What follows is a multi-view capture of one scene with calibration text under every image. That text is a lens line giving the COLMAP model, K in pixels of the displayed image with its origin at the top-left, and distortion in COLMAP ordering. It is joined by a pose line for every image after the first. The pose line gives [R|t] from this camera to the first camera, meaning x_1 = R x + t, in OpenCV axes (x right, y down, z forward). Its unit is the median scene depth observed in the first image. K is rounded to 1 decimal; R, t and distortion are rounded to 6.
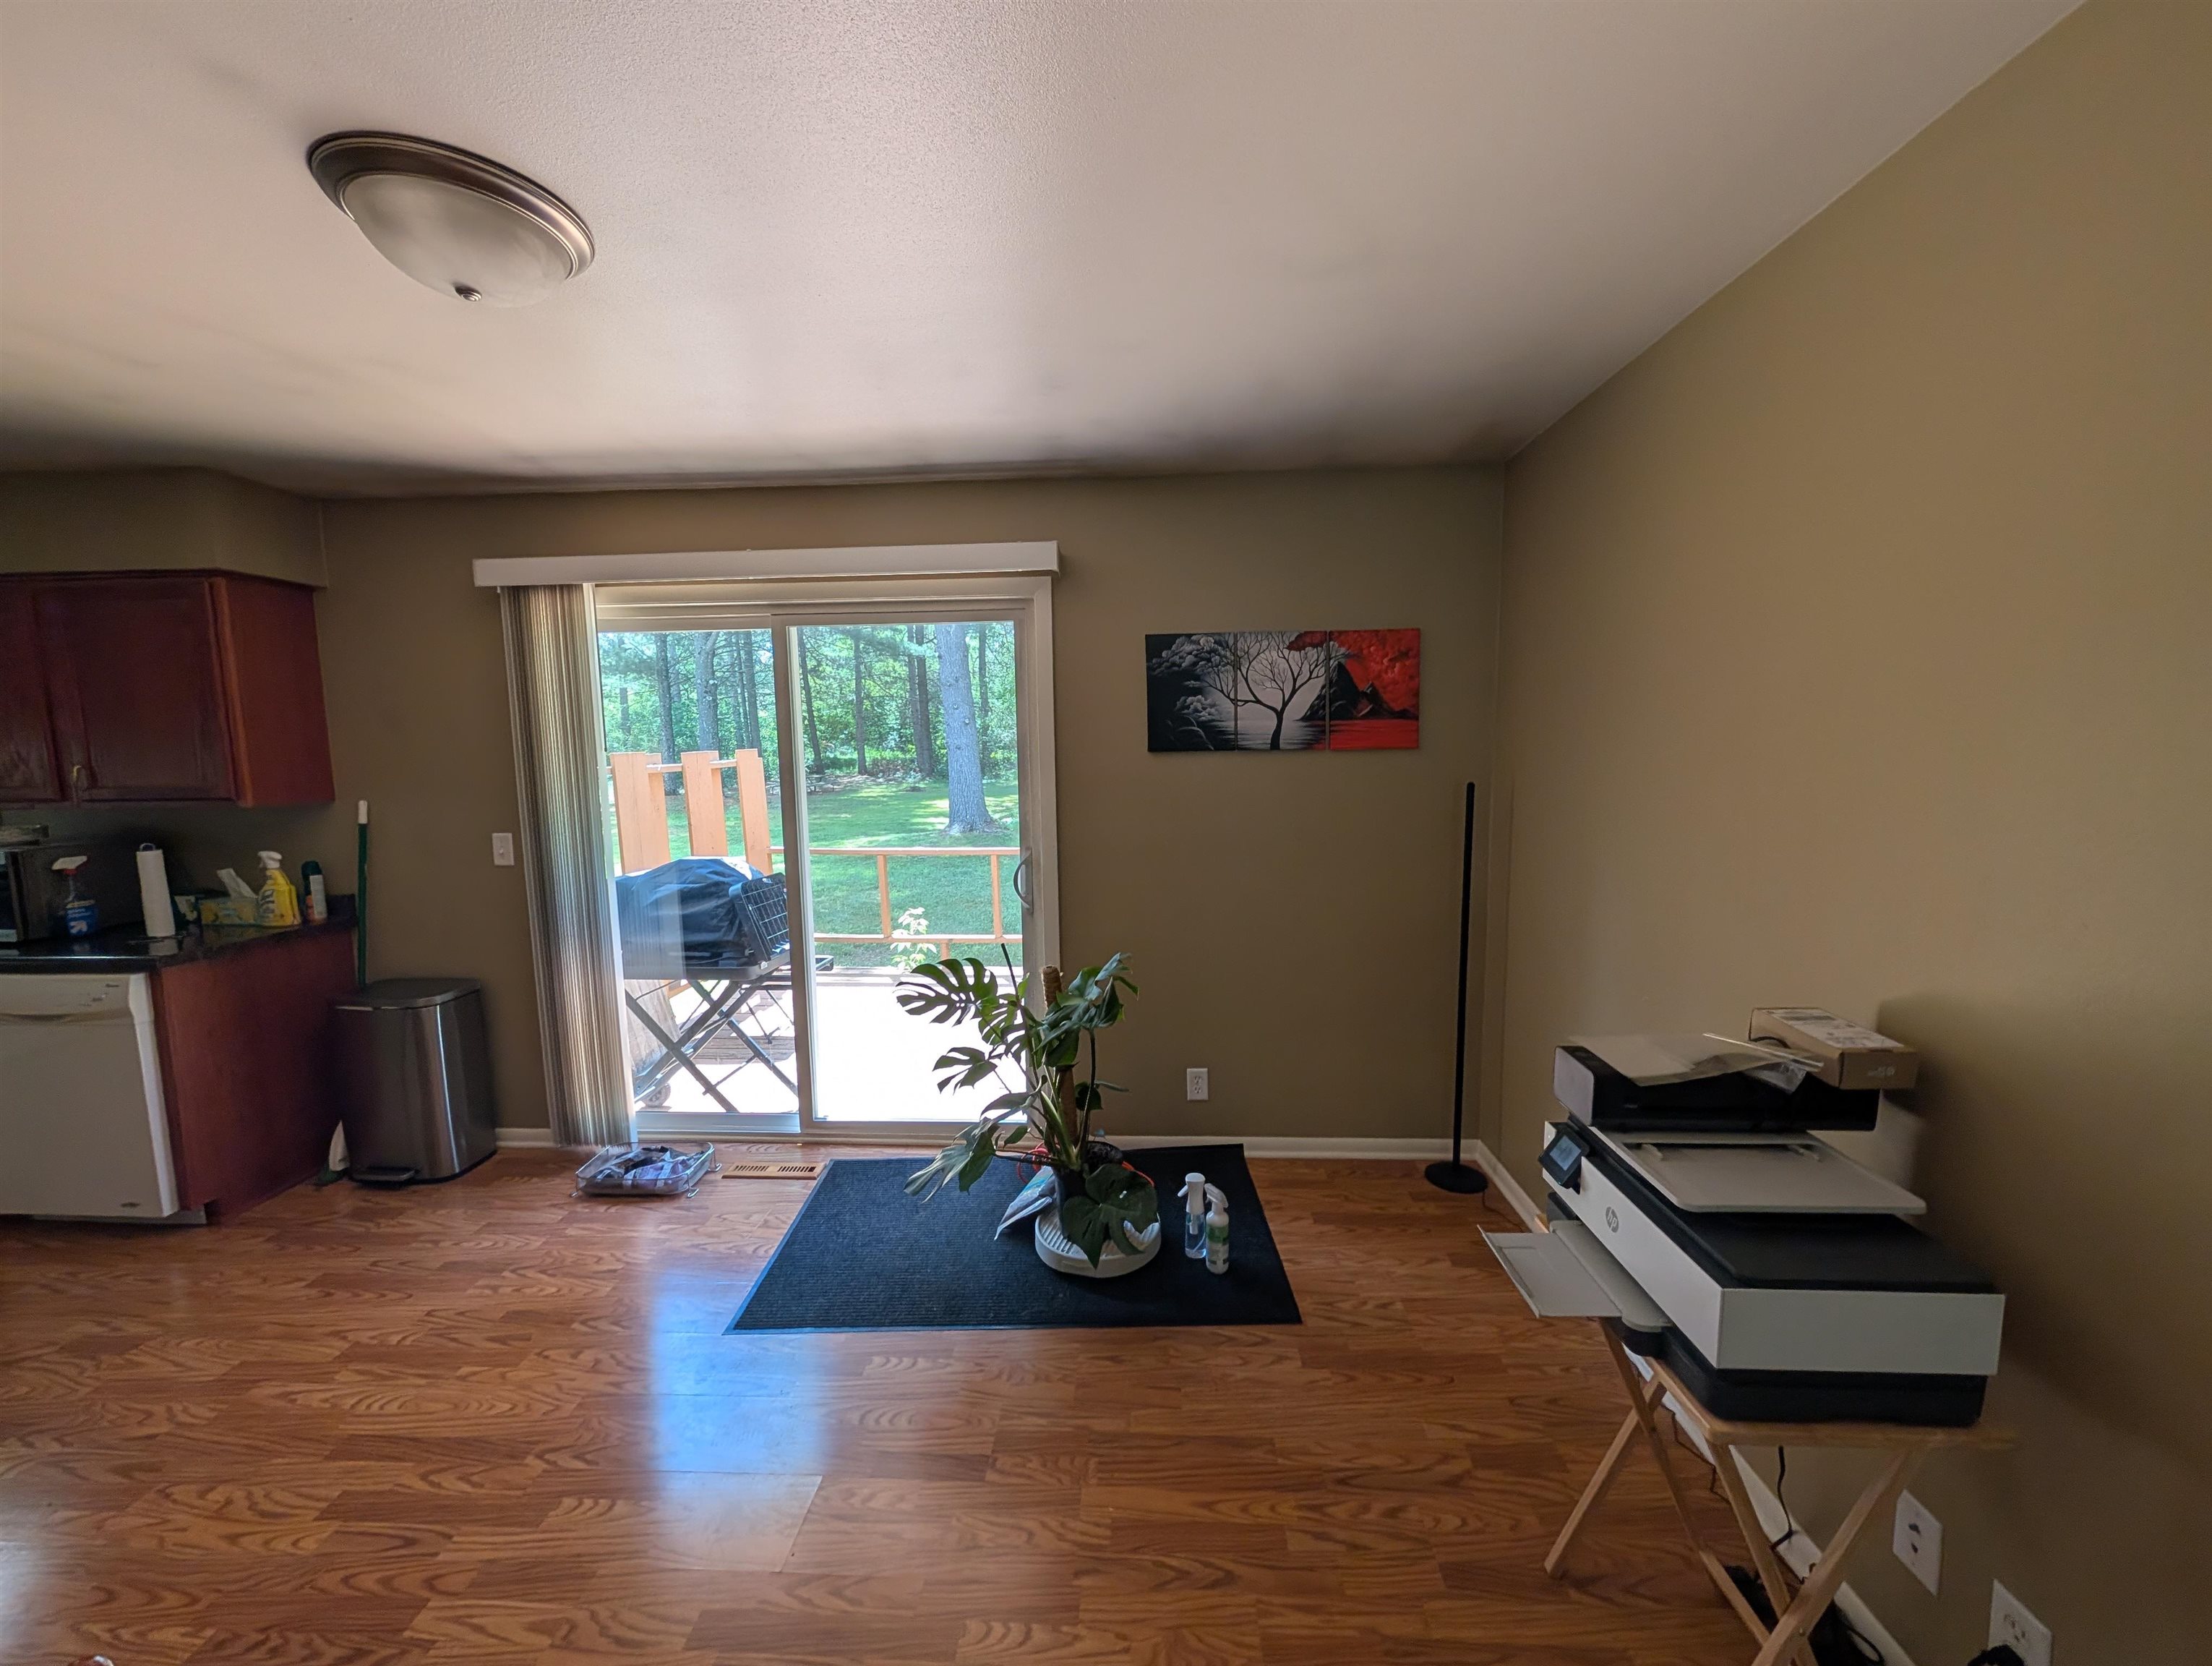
lens RADIAL K [[835.2, 0, 1106.2], [0, 835.2, 833.8], [0, 0, 1]] dist [-0.001861, -0.000478]
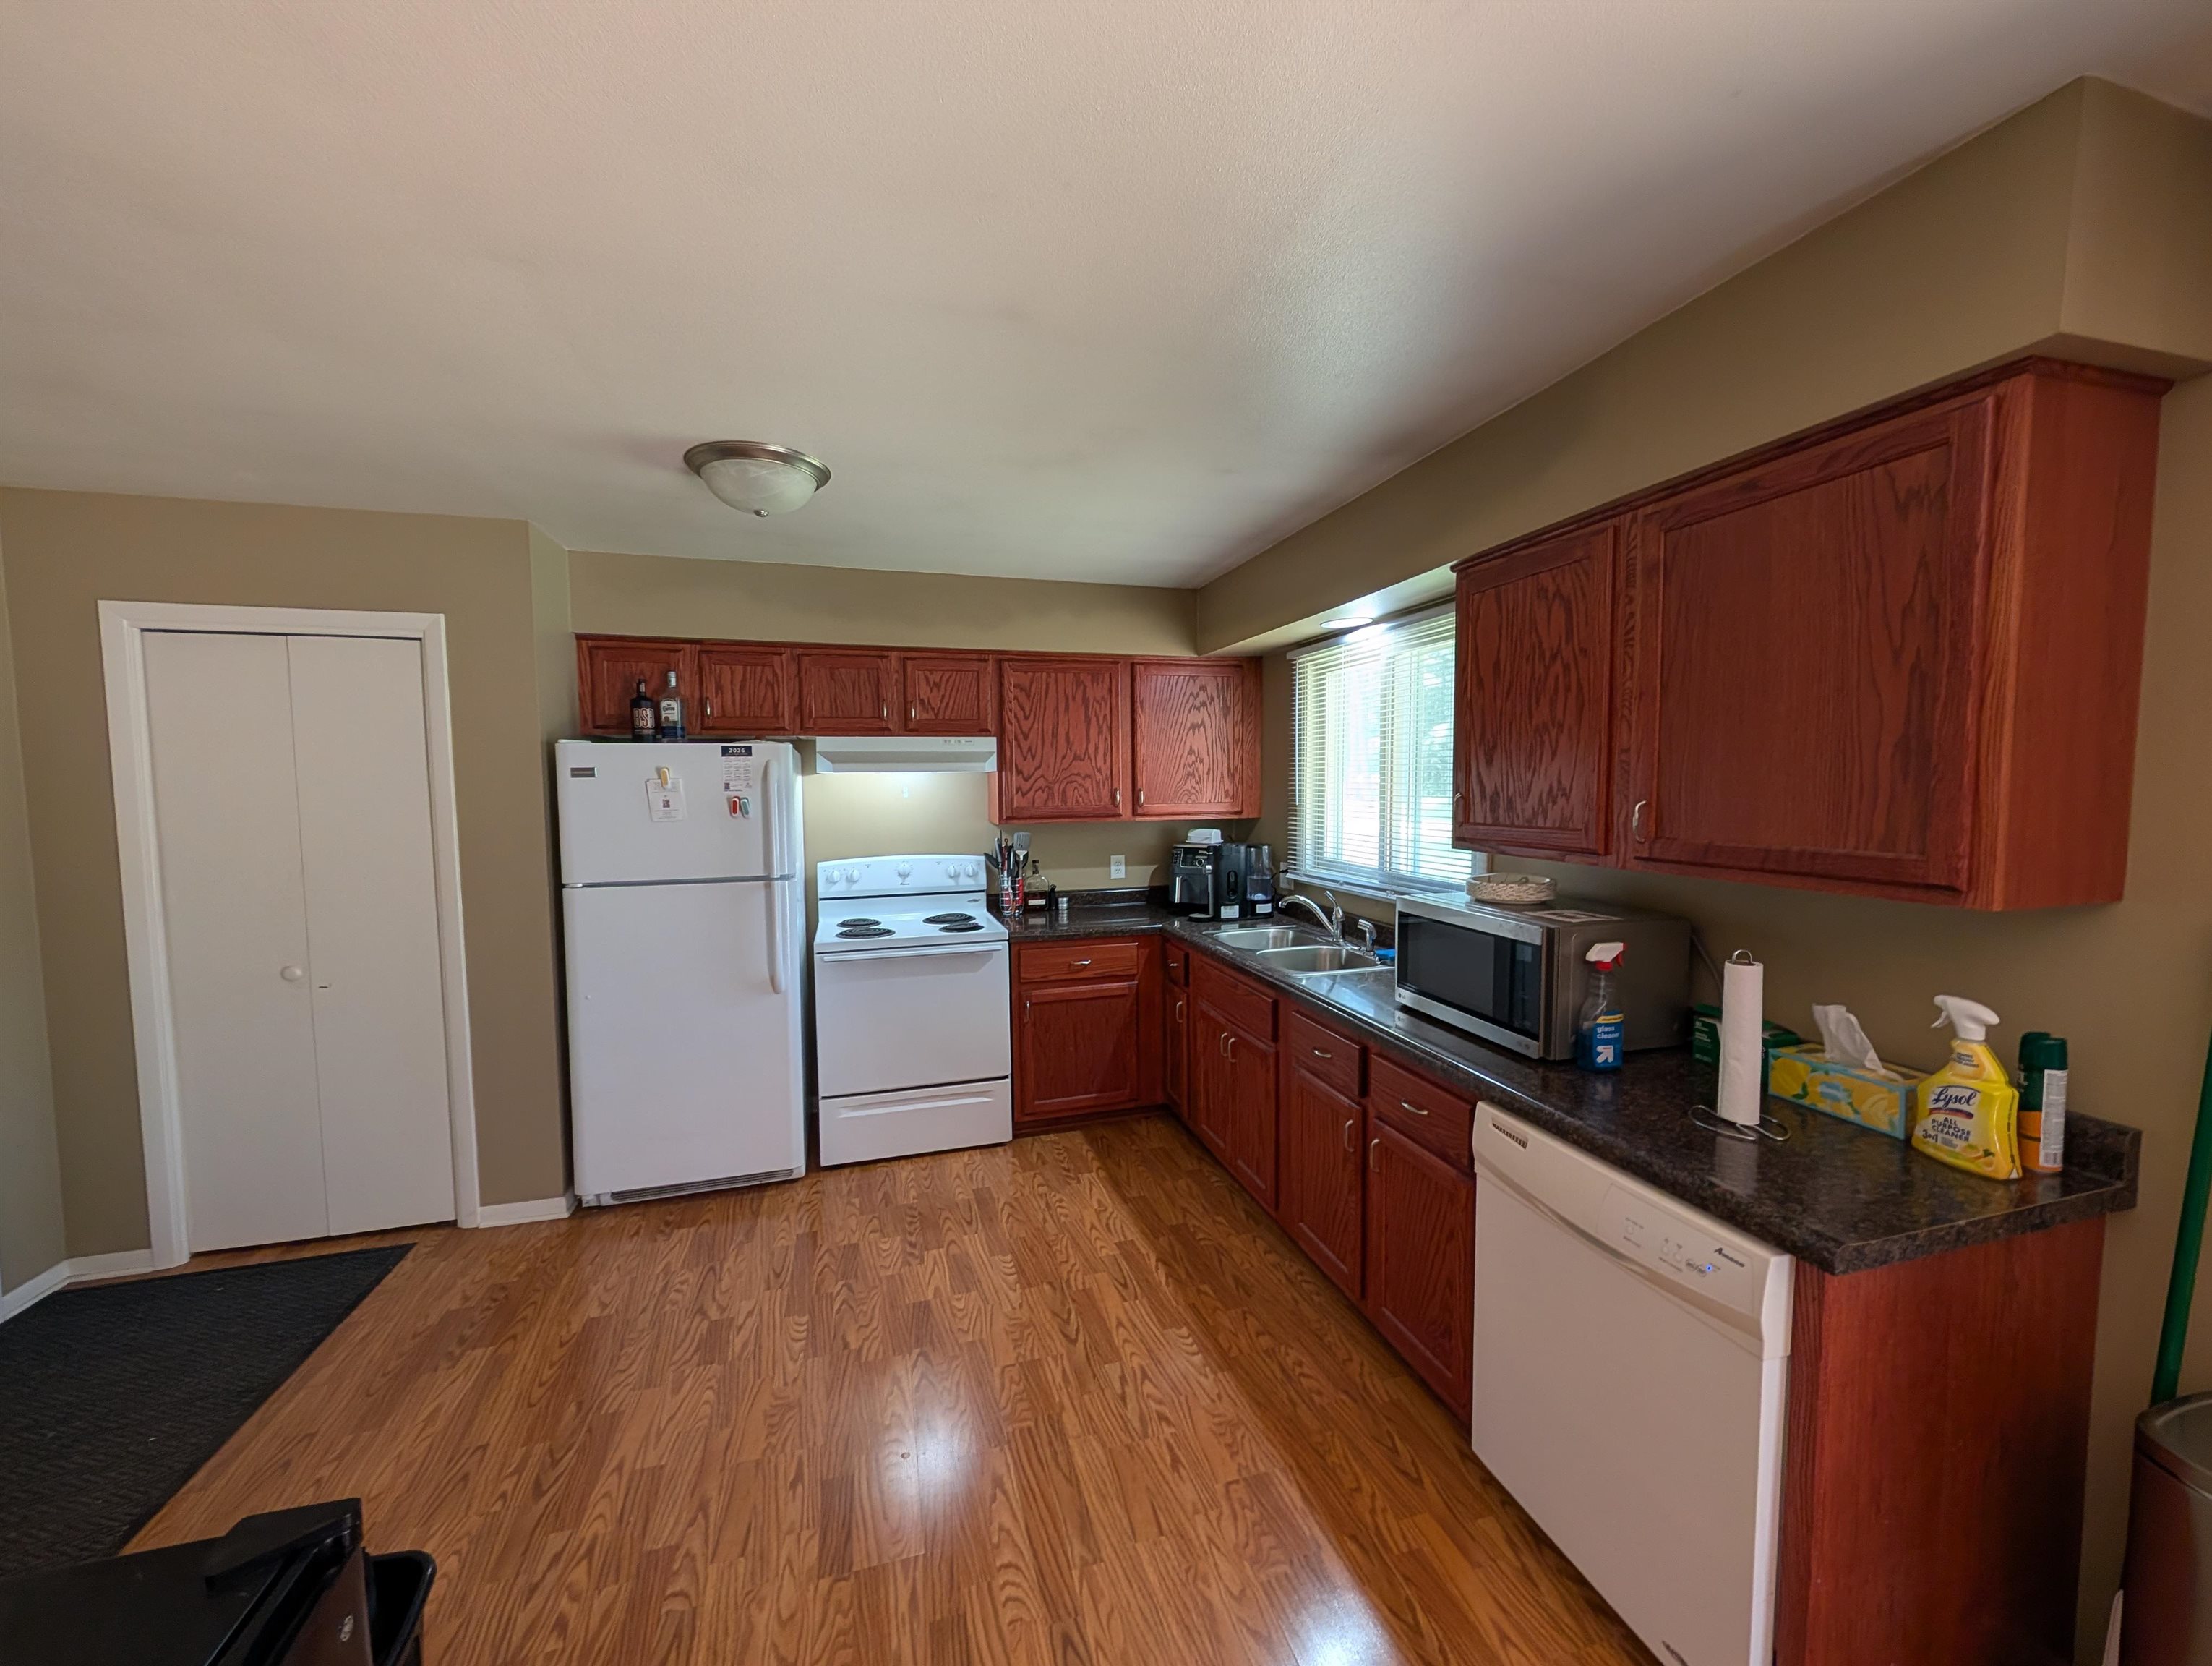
lens RADIAL K [[835.2, 0, 1099.4], [0, 835.2, 835.1], [0, 0, 1]] dist [-0.001861, -0.000478]
pose [[0.316900, 0.071602, -0.945752, -0.767579], [-0.097369, 0.994334, 0.042654, -0.044465], [0.943448, 0.078570, 0.322077, 0.417572]]
